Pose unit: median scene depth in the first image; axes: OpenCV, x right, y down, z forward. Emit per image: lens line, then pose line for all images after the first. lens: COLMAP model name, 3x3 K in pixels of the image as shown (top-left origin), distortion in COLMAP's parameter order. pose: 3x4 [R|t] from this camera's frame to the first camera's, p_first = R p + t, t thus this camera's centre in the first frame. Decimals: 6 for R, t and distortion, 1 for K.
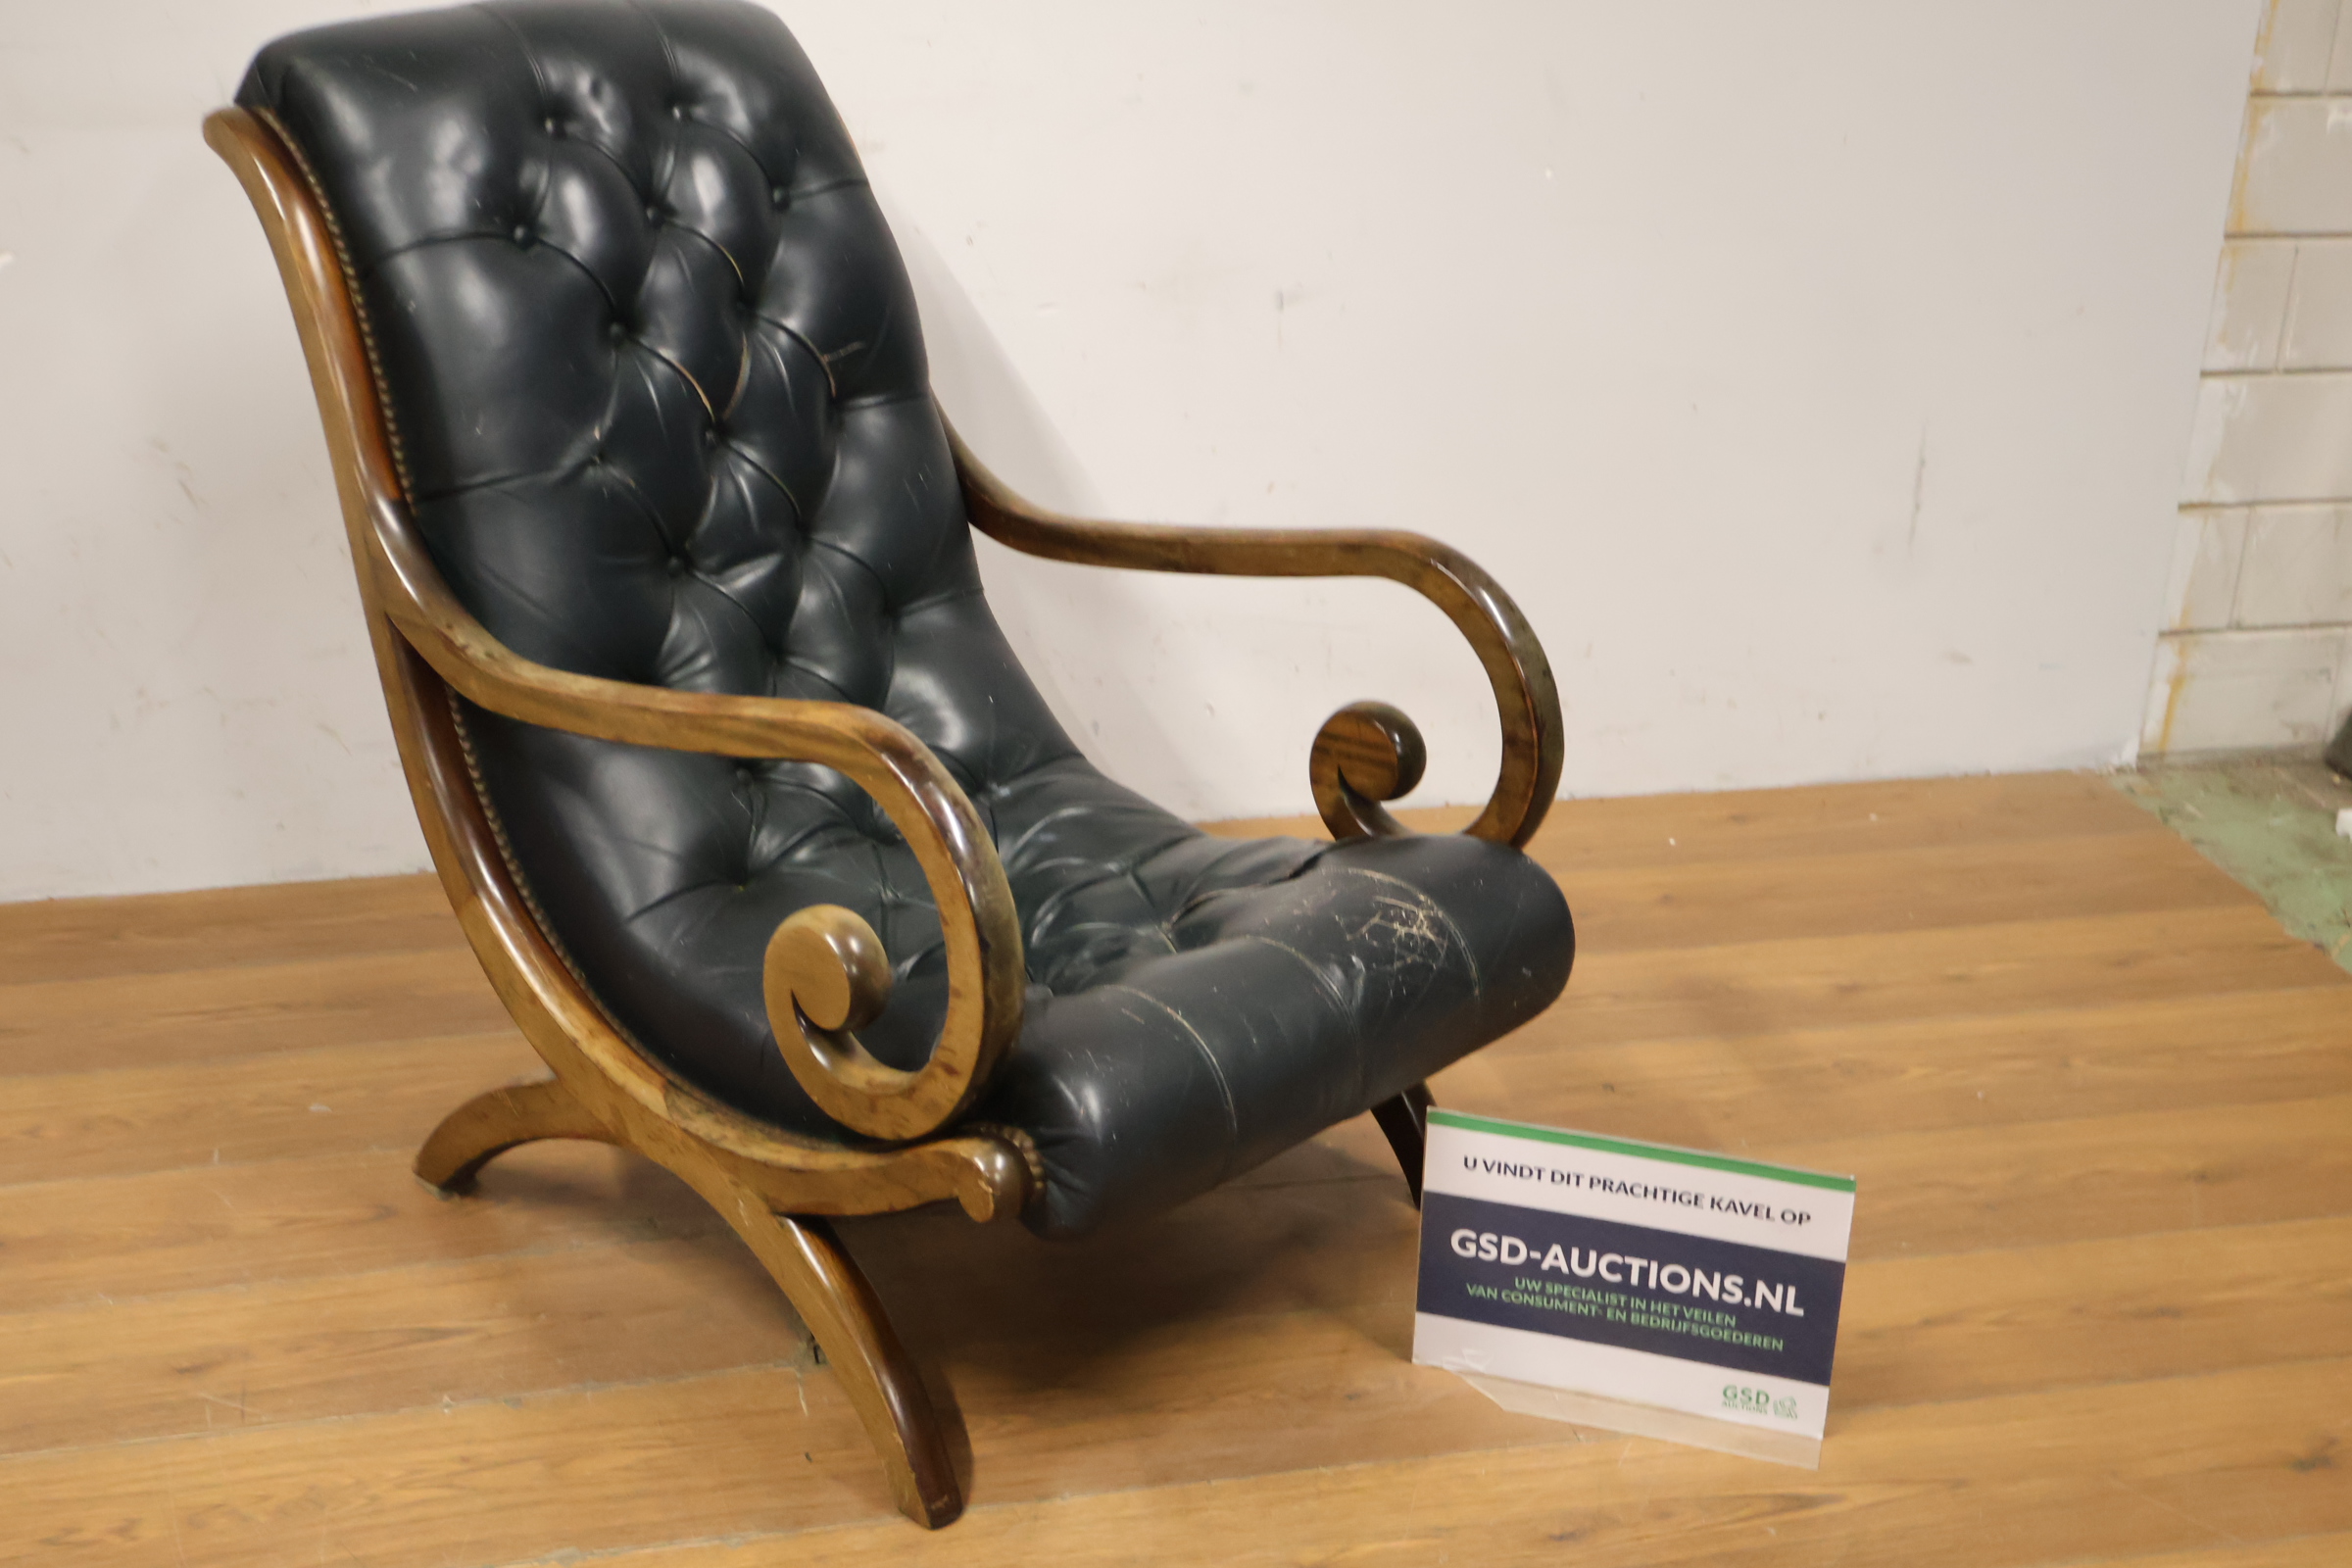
lens RADIAL K [[2692.9, 0, 1165.7], [0, 2692.9, 786.6], [0, 0, 1]] dist [-0.022717, 0.000000]
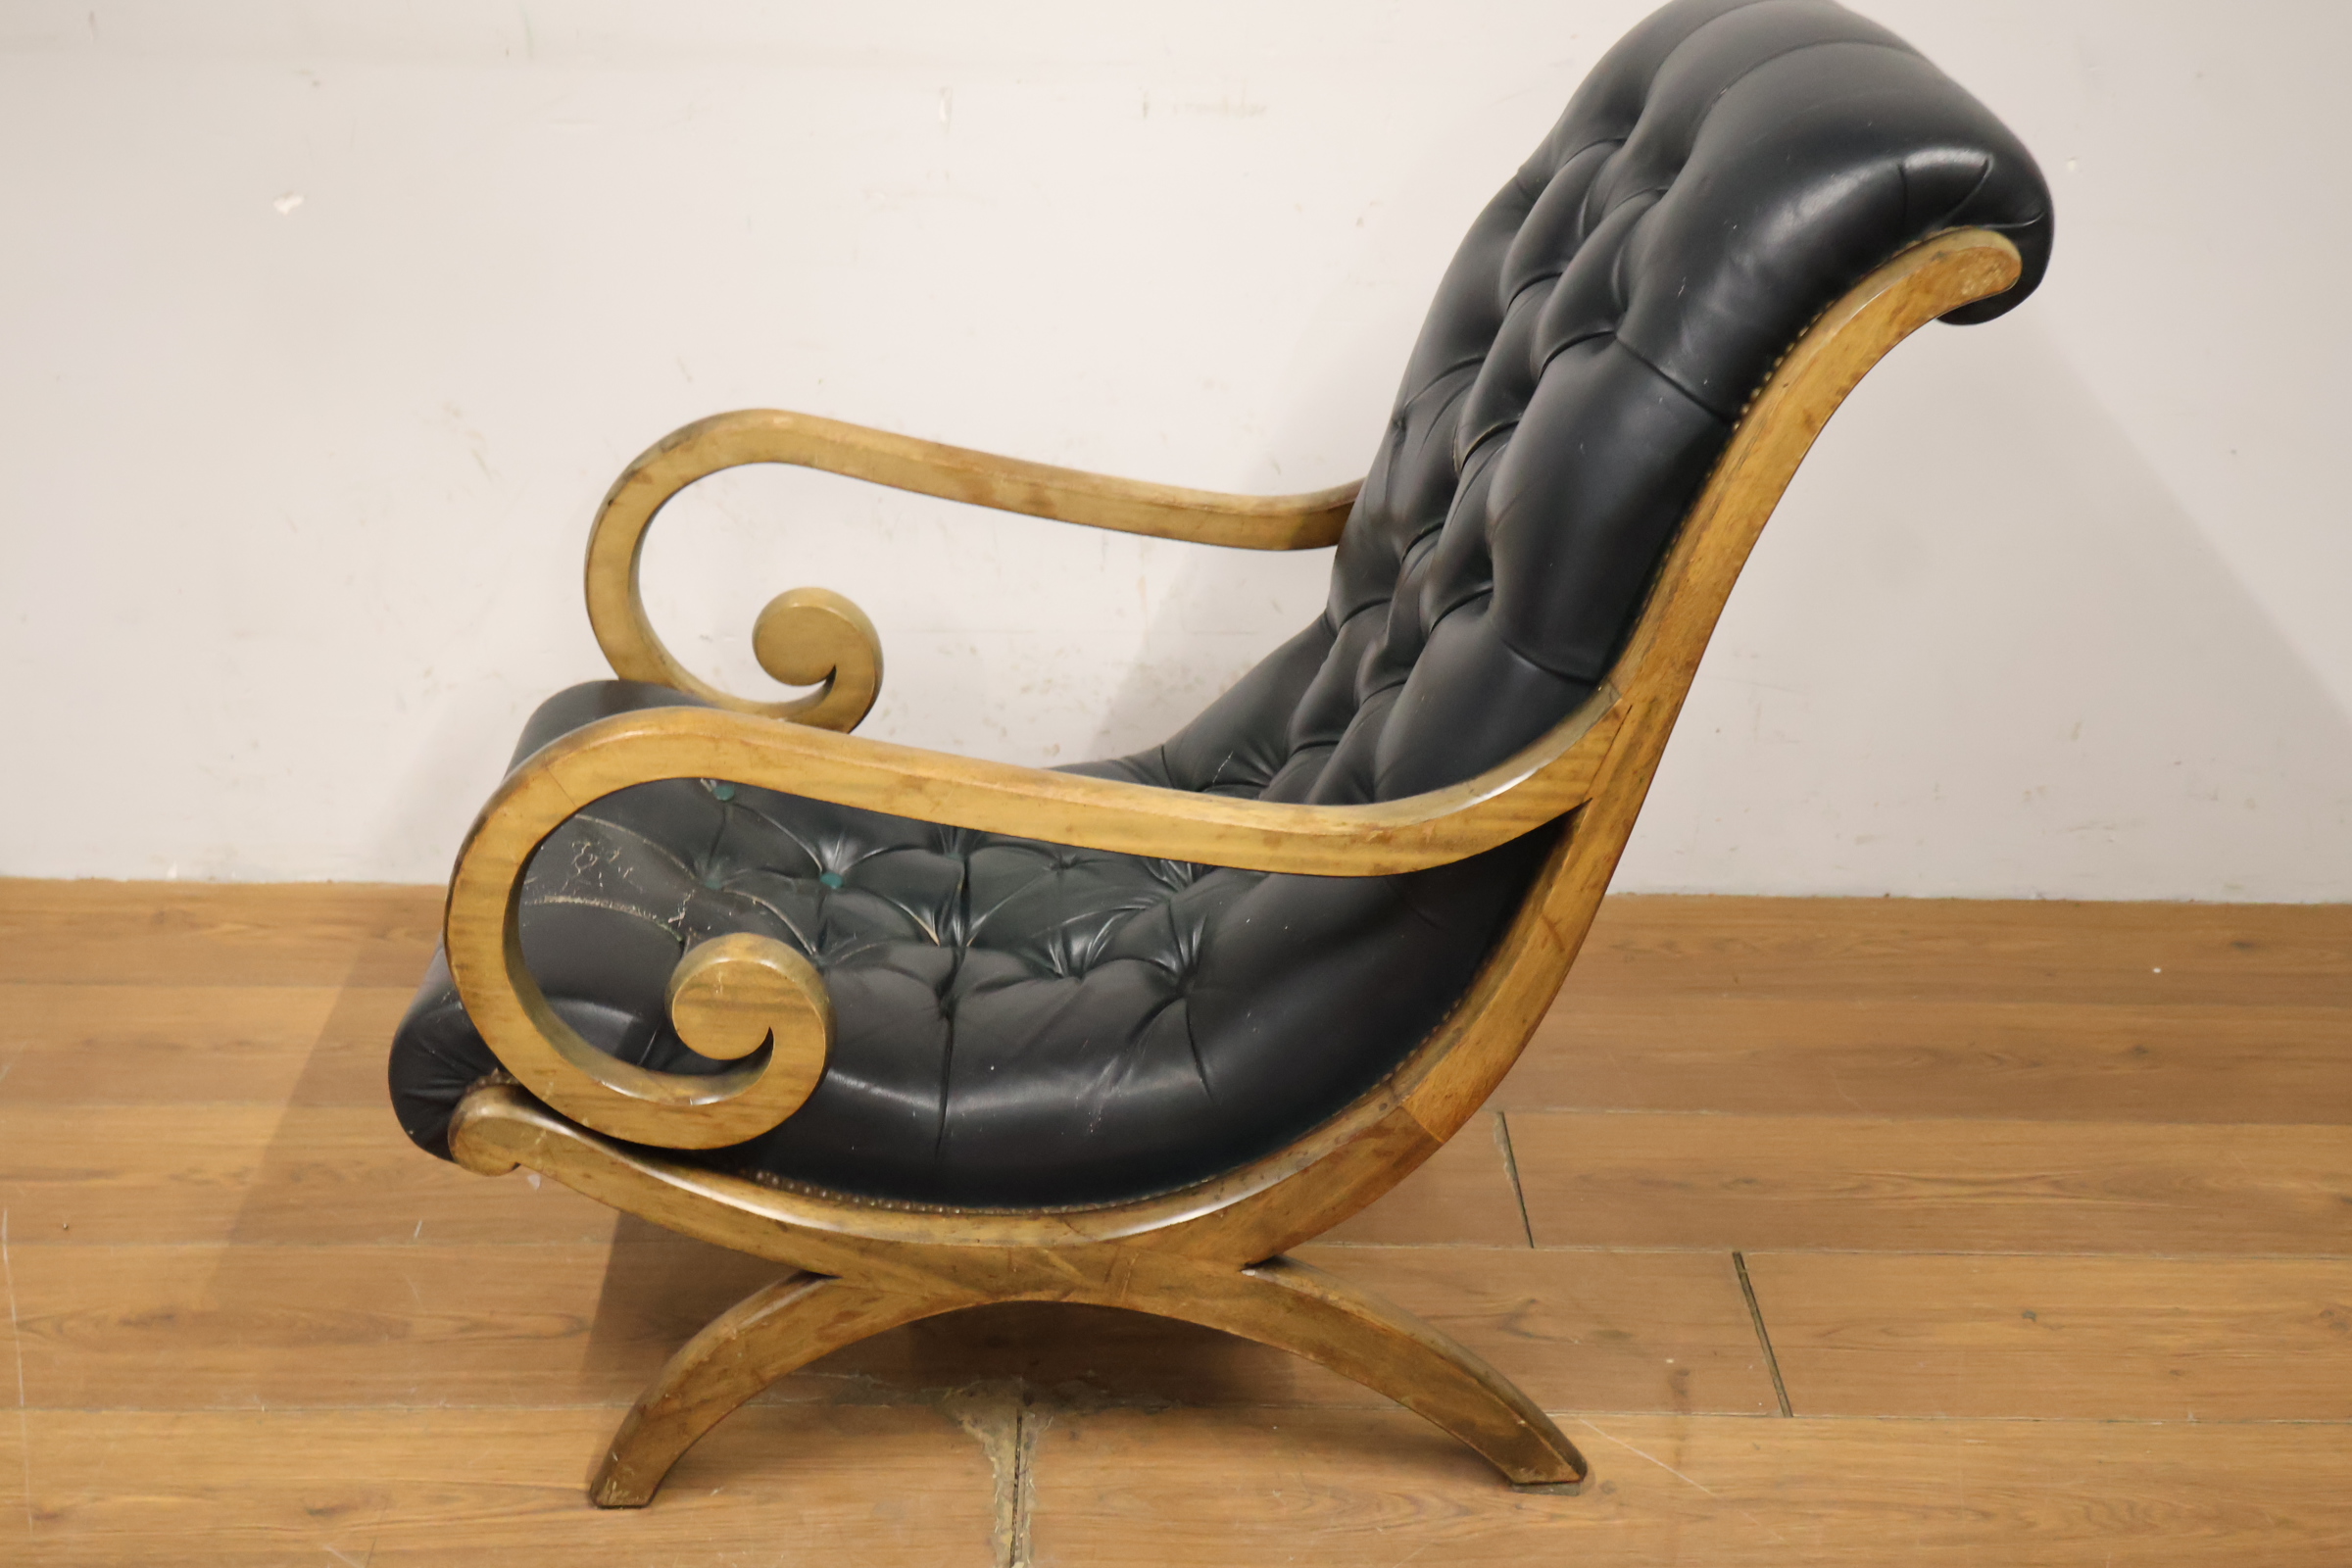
lens RADIAL K [[2692.9, 0, 1188.4], [0, 2692.9, 753.0], [0, 0, 1]] dist [-0.022717, 0.000000]
pose [[0.979695, 0.082922, -0.182544, 0.056925], [-0.074141, 0.995762, 0.054425, -0.098999], [0.186283, -0.039786, 0.981690, 0.182152]]
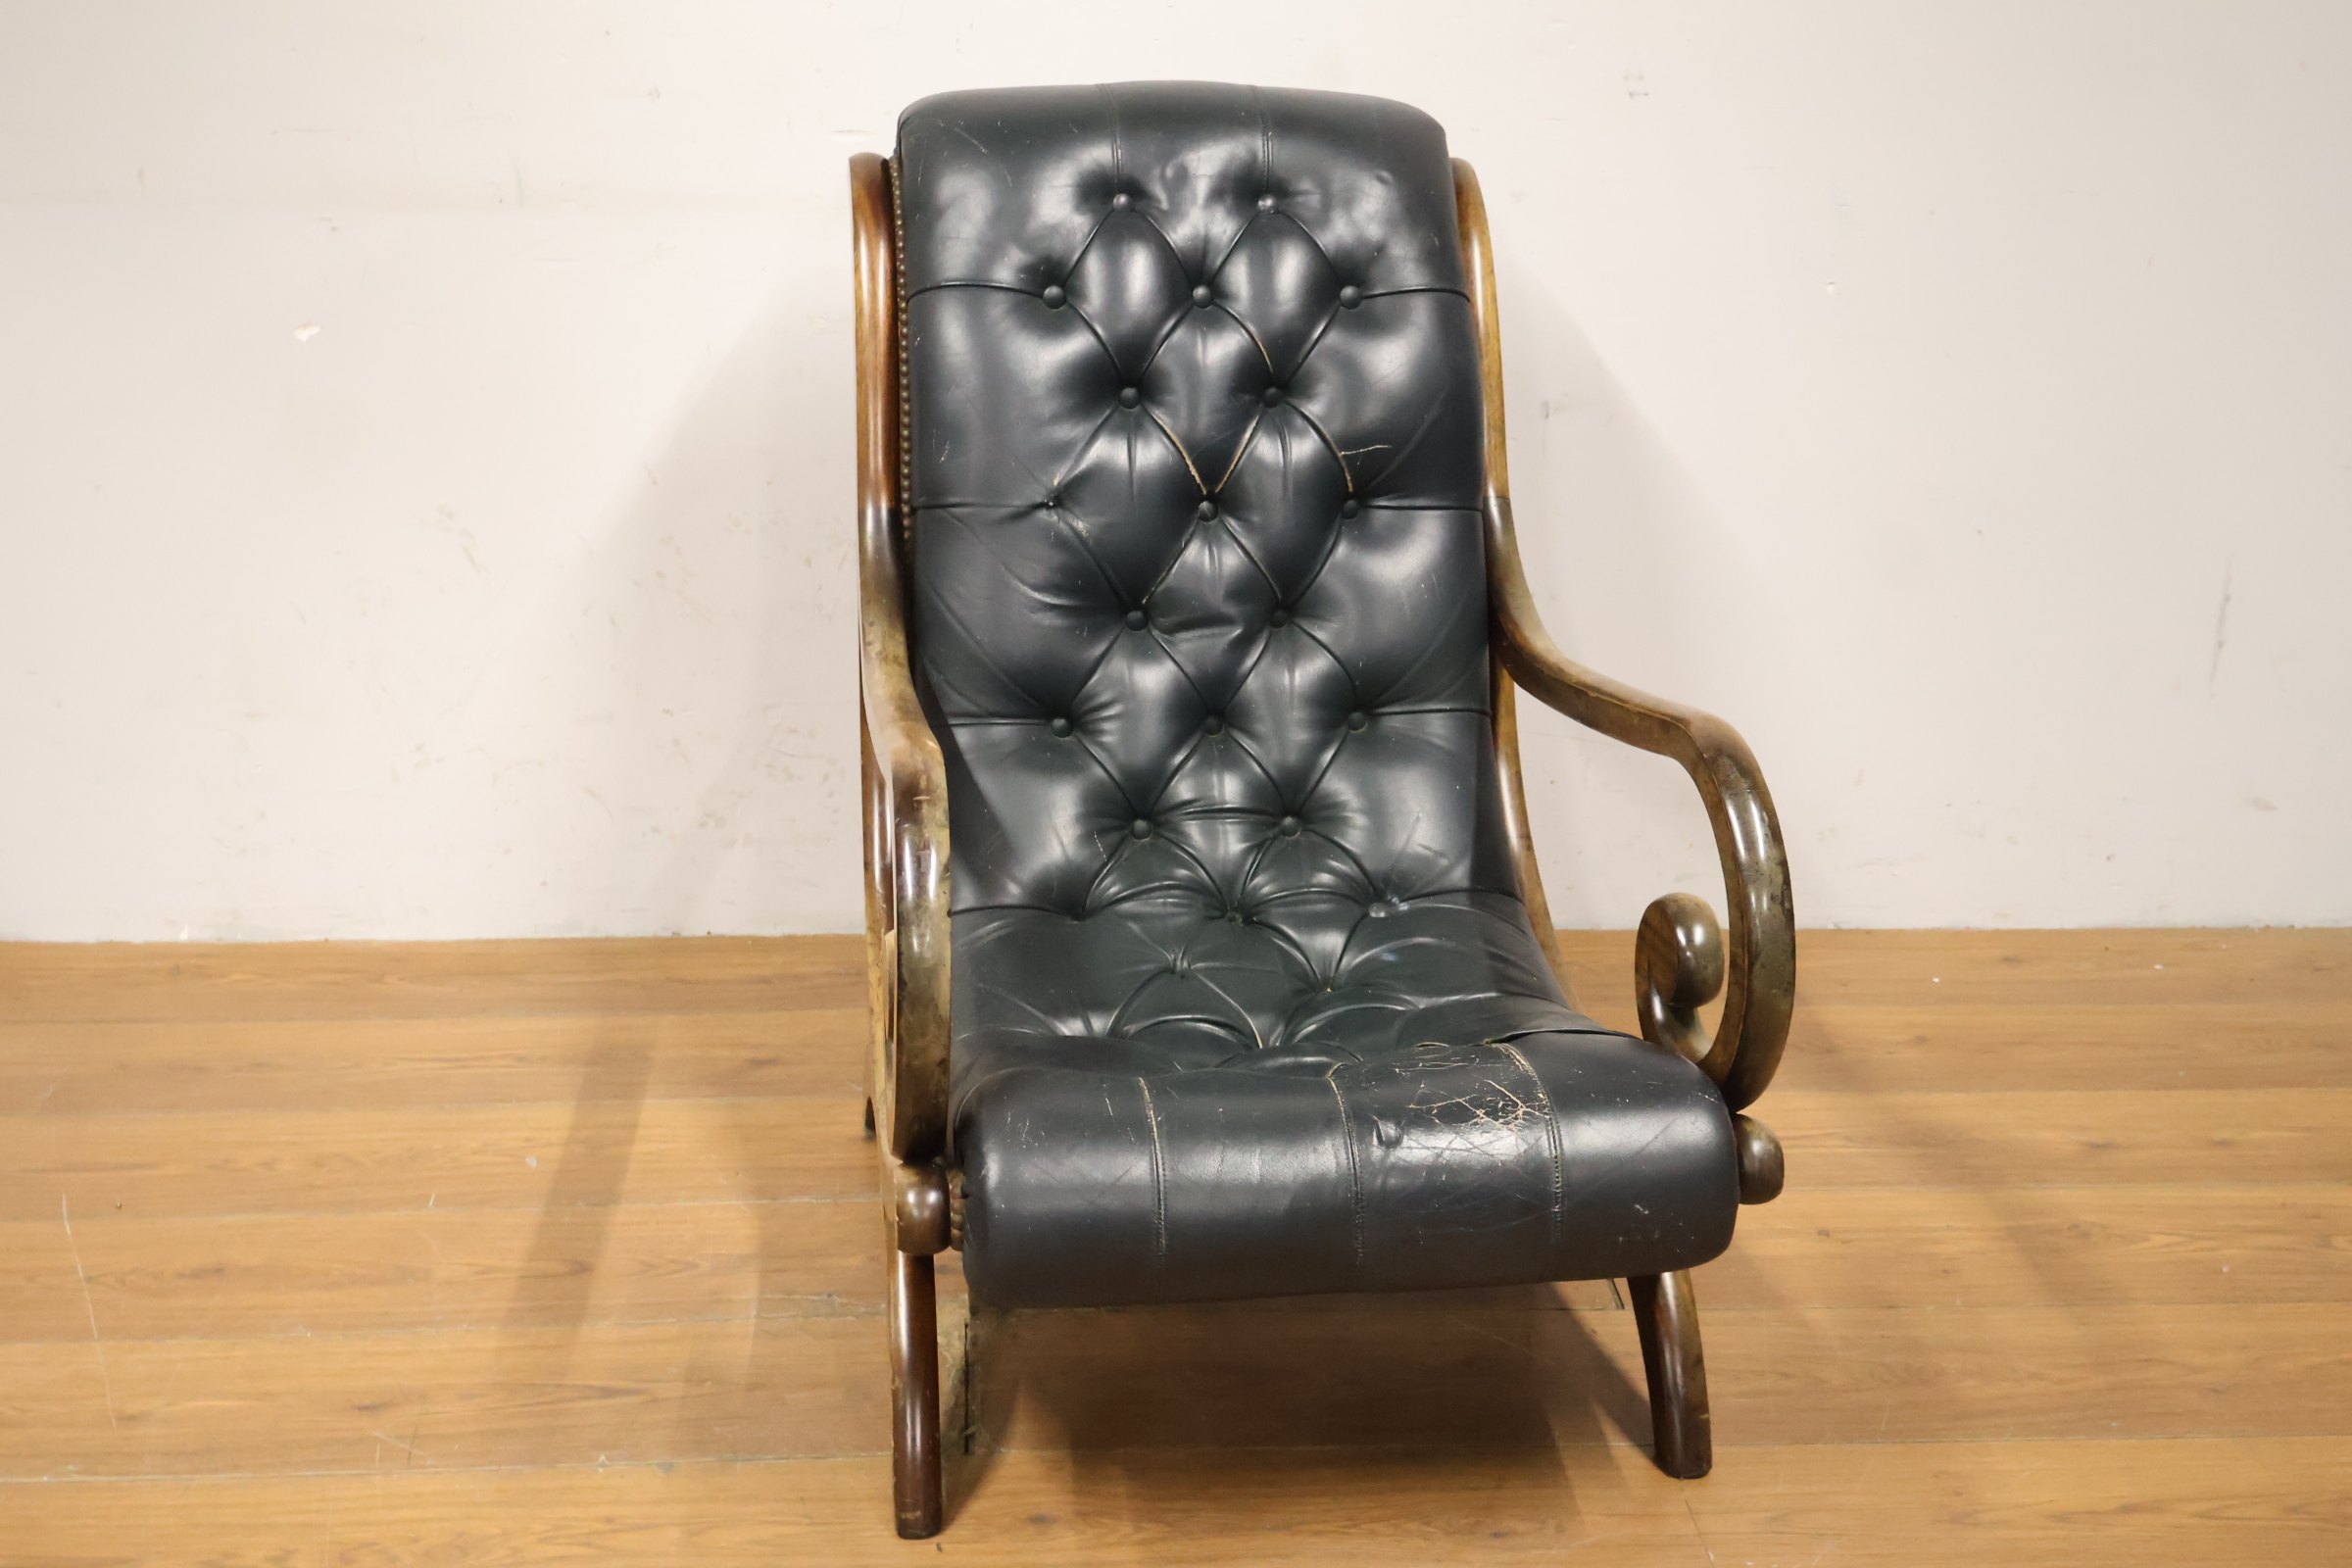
lens RADIAL K [[2692.9, 0, 1187.6], [0, 2692.9, 779.6], [0, 0, 1]] dist [-0.022717, 0.000000]
pose [[0.988778, 0.050966, -0.140427, 0.077409], [-0.055782, 0.997975, -0.030575, -0.009636], [0.138584, 0.038065, 0.989619, 0.011037]]
